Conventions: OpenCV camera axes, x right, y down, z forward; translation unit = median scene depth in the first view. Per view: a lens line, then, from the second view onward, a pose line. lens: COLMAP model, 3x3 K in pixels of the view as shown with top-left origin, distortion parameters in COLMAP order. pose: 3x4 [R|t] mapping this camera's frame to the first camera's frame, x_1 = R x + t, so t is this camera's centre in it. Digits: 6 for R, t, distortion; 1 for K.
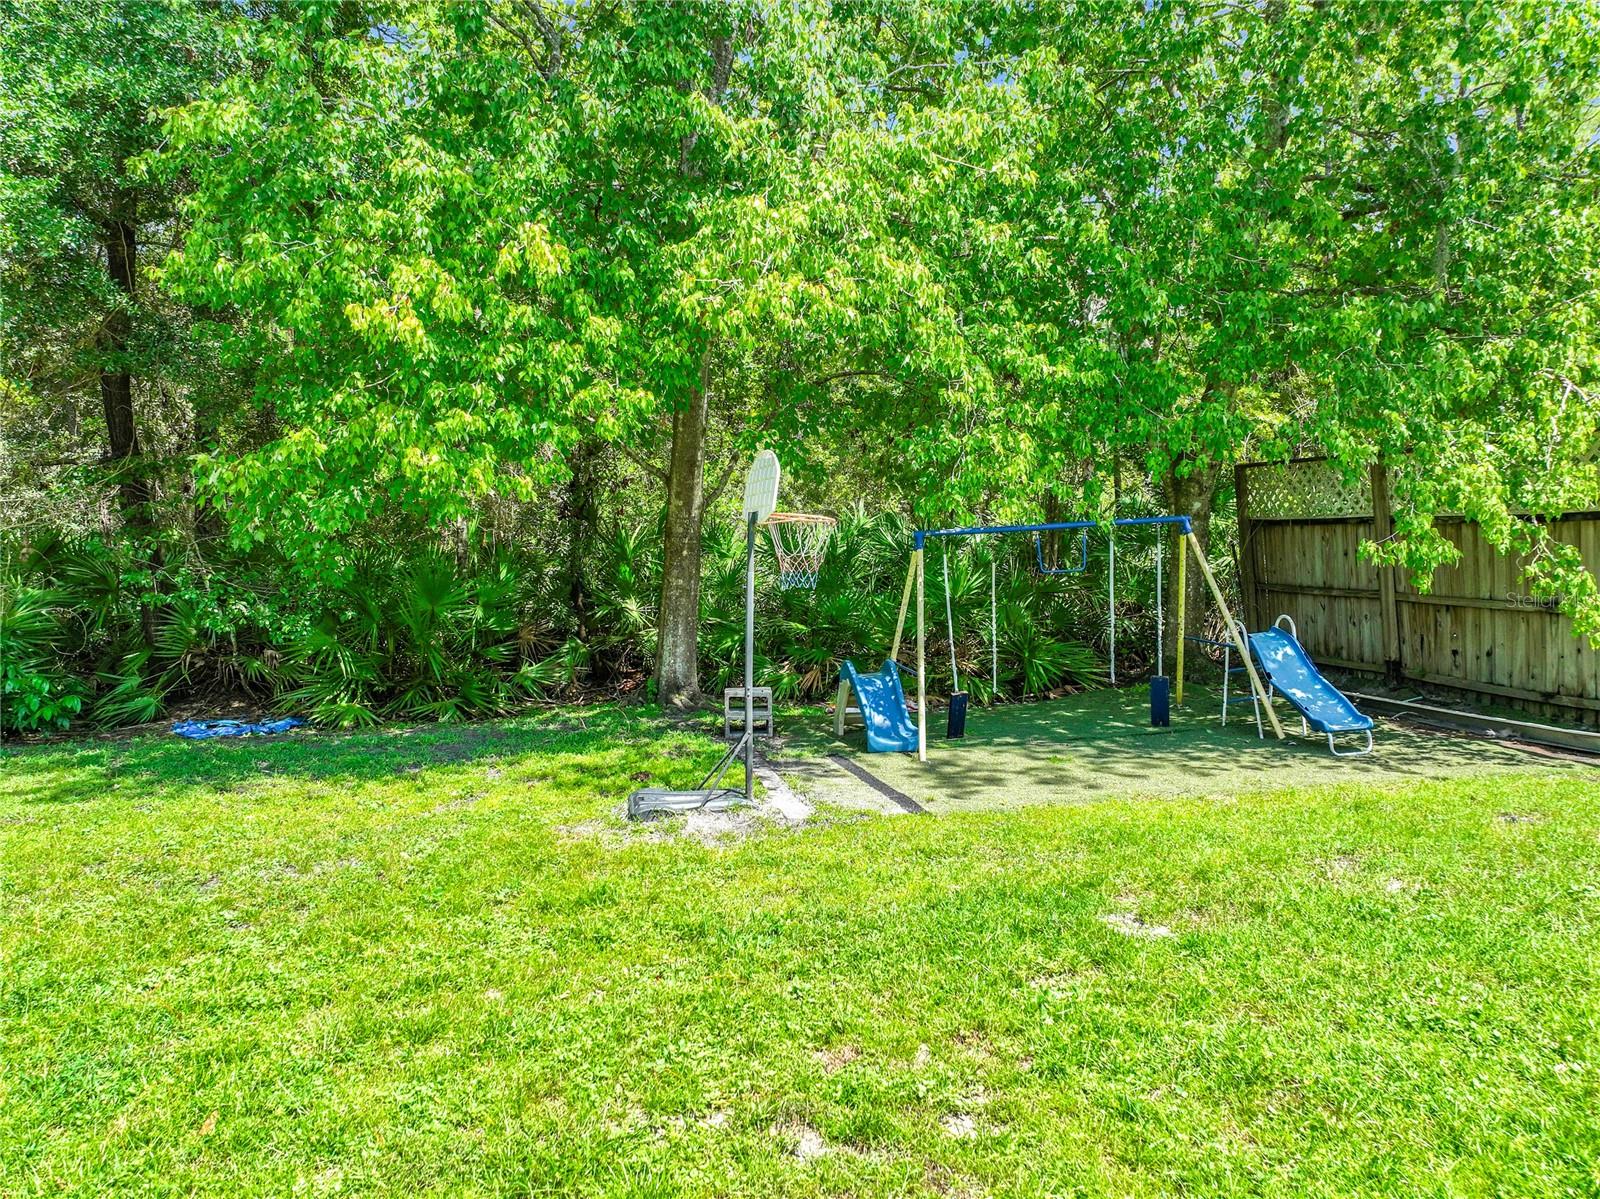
lens RADIAL K [[1142.6, 0, 800.0], [0, 1142.6, 599.5], [0, 0, 1]] dist [0.002175, -0.000155]
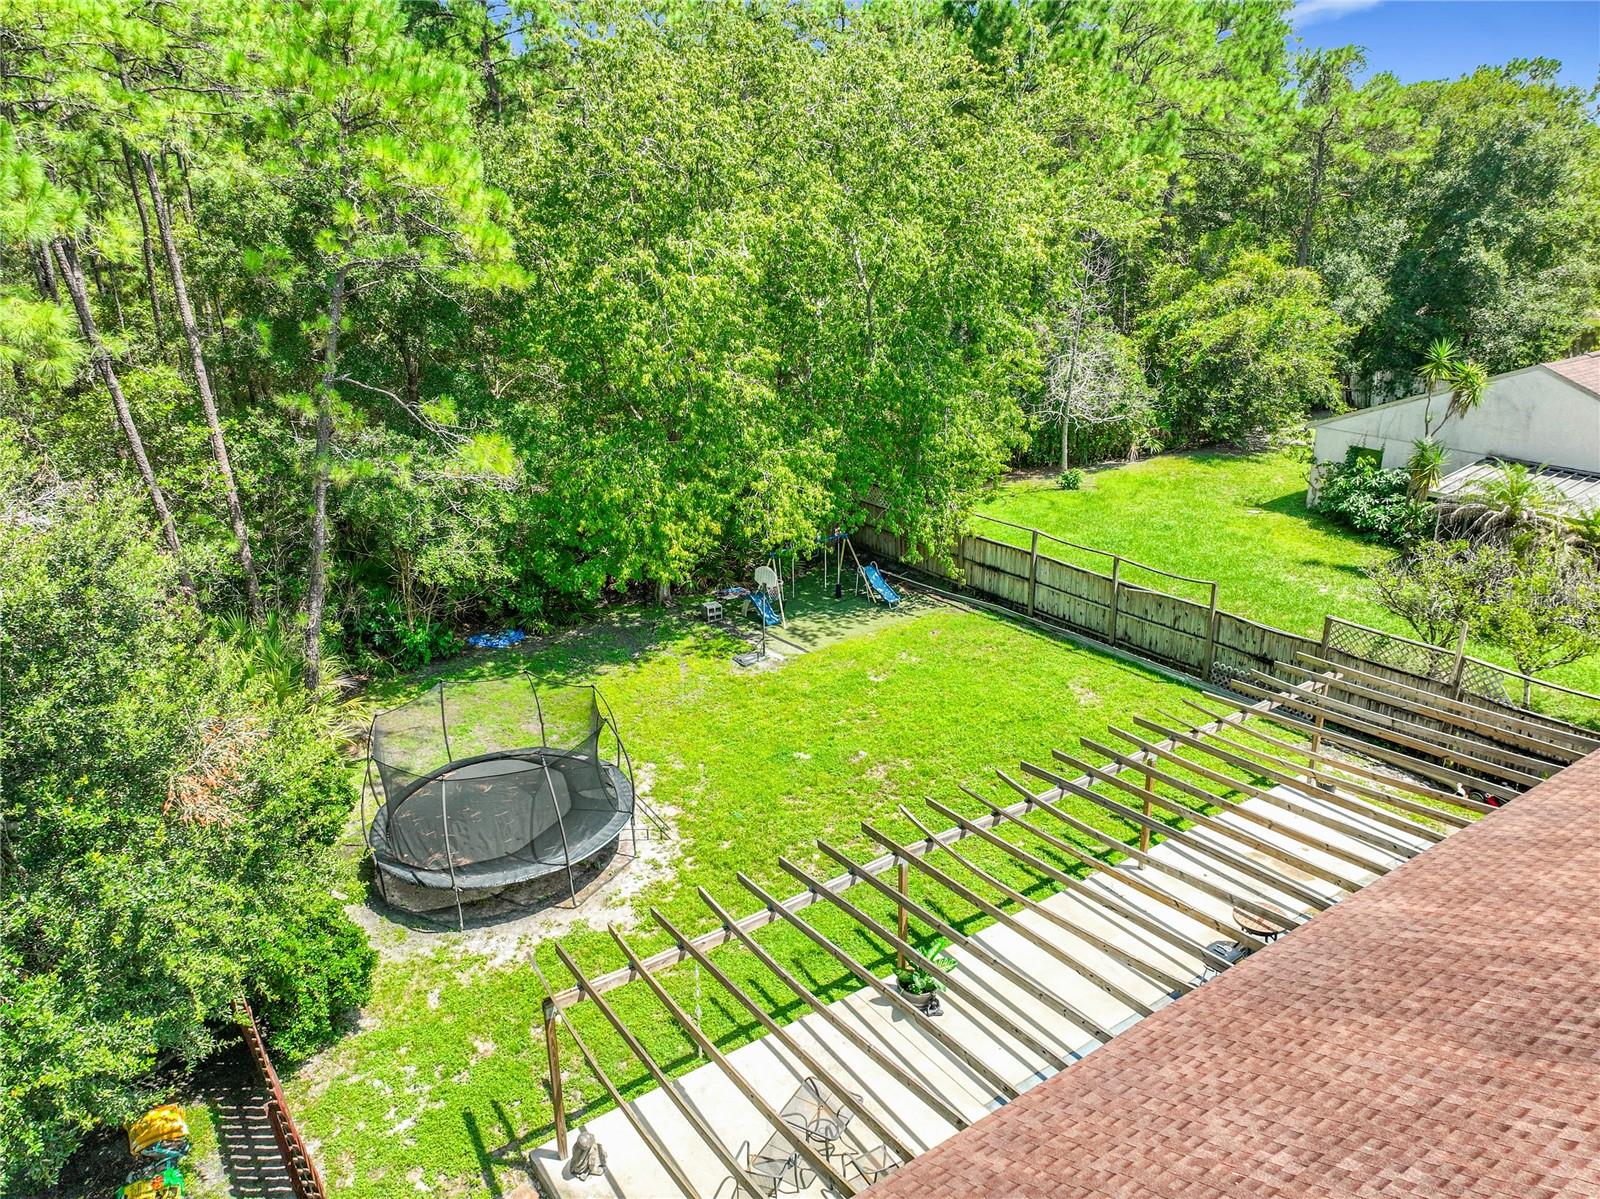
lens RADIAL K [[1142.6, 0, 800.0], [0, 1142.6, 599.5], [0, 0, 1]] dist [0.002175, -0.000155]
pose [[0.900024, -0.150739, 0.408943, -1.170114], [0.024498, 0.954300, 0.297845, -0.905137], [-0.435151, -0.258049, 0.862586, -1.832063]]
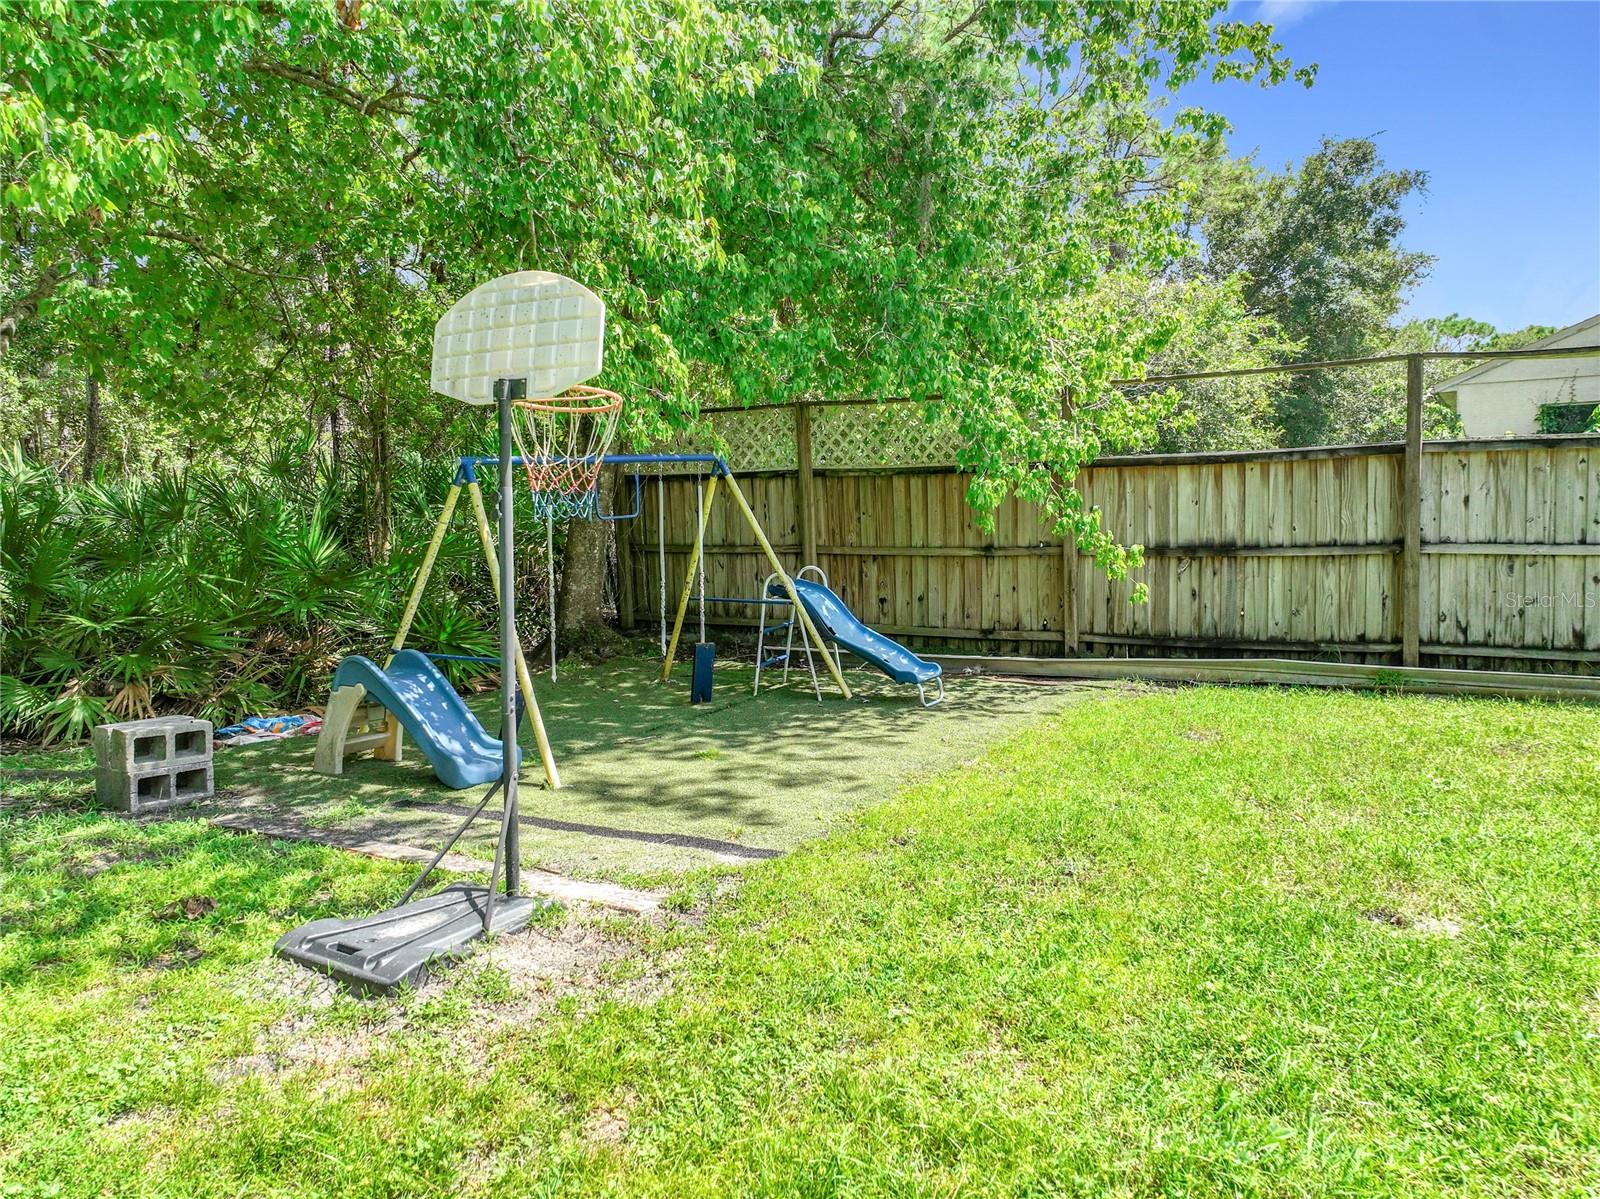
lens RADIAL K [[1142.6, 0, 800.0], [0, 1142.6, 599.5], [0, 0, 1]] dist [0.002175, -0.000155]
pose [[0.668830, -0.050102, 0.741725, -0.283889], [0.043986, 0.998645, 0.027794, 0.015174], [-0.742113, 0.014036, 0.670128, 0.411786]]
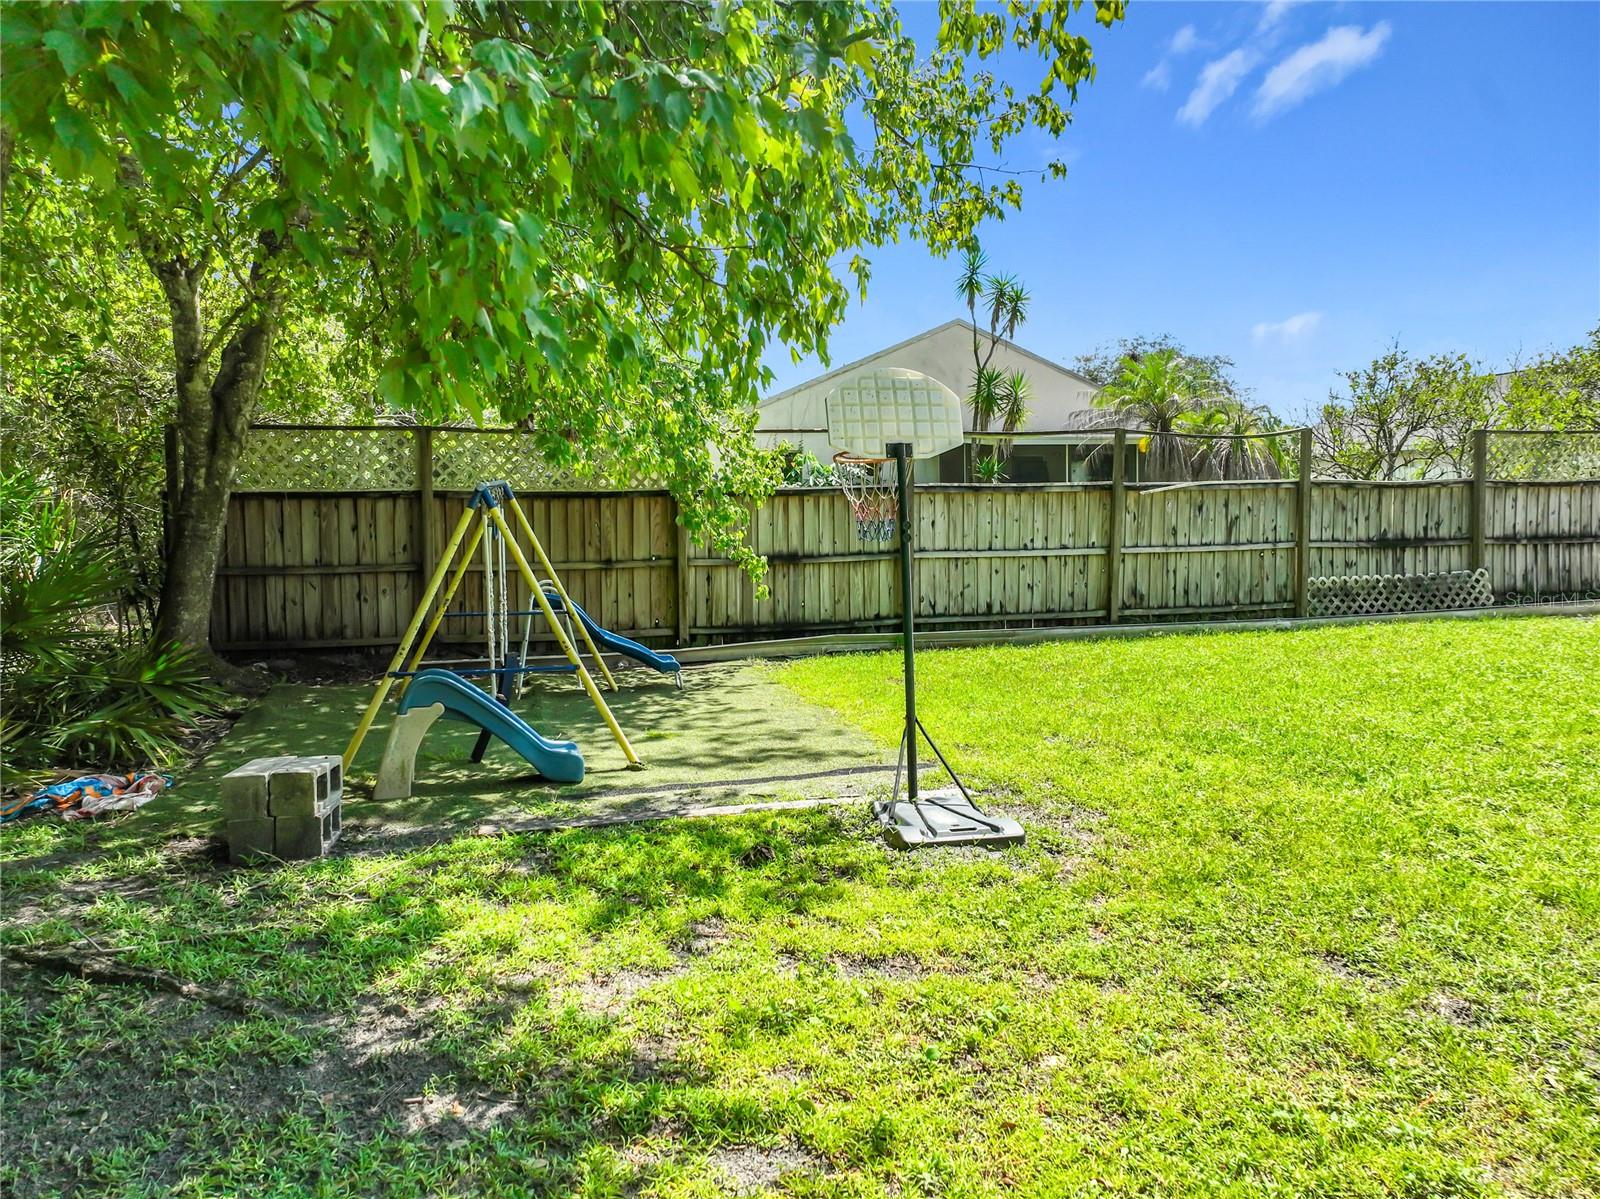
lens RADIAL K [[1142.6, 0, 800.0], [0, 1142.6, 599.5], [0, 0, 1]] dist [0.002175, -0.000155]
pose [[-0.066534, -0.056080, 0.996207, -0.645045], [0.065705, 0.996006, 0.060457, -0.016175], [-0.995618, 0.069478, -0.062583, 0.865125]]
